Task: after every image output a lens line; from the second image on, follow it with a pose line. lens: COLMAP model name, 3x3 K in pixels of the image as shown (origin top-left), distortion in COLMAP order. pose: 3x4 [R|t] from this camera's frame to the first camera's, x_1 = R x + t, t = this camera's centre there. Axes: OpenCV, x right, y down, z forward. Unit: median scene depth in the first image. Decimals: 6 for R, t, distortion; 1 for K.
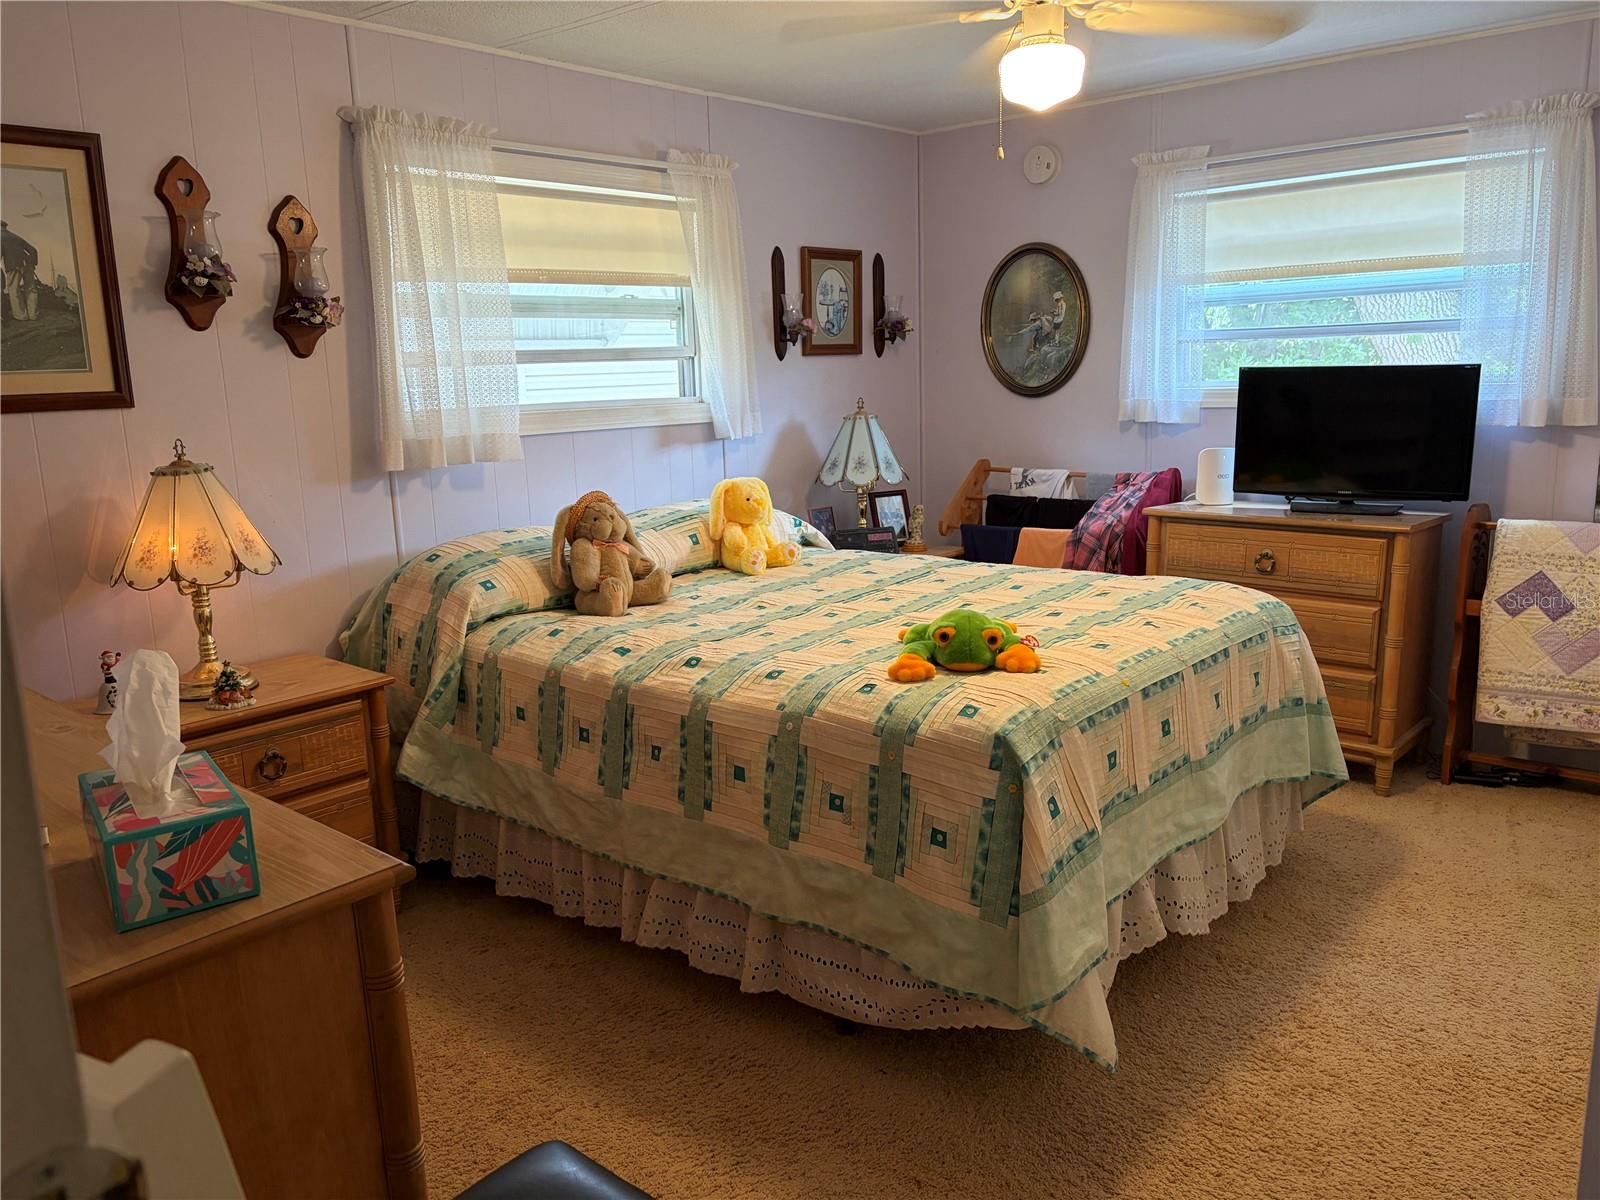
lens RADIAL K [[1204.3, 0, 796.9], [0, 1204.3, 595.4], [0, 0, 1]] dist [0.060404, -0.062167]
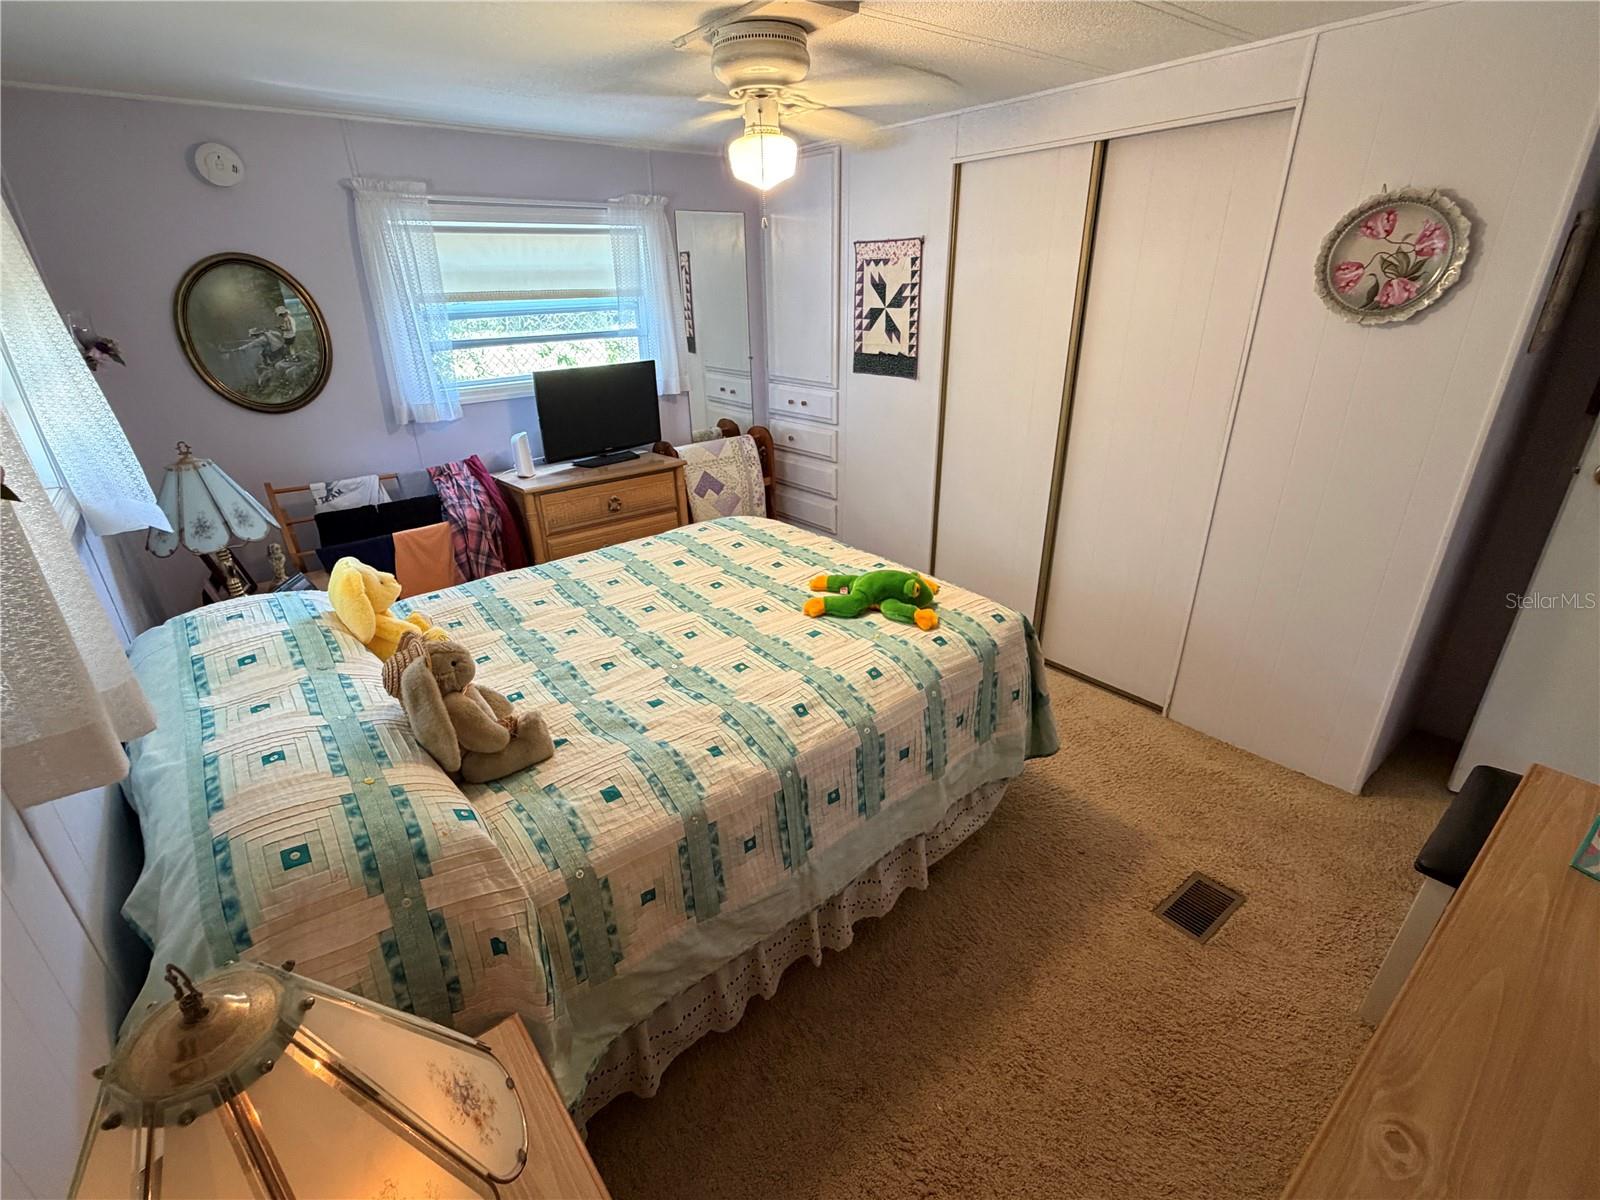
lens RADIAL K [[730.5, 0, 789.3], [0, 730.5, 606.0], [0, 0, 1]] dist [0.005603, -0.002614]
pose [[0.182968, -0.378258, 0.907438, -0.442516], [0.207069, 0.917141, 0.340551, -0.173710], [-0.961065, 0.125593, 0.246133, 0.579373]]
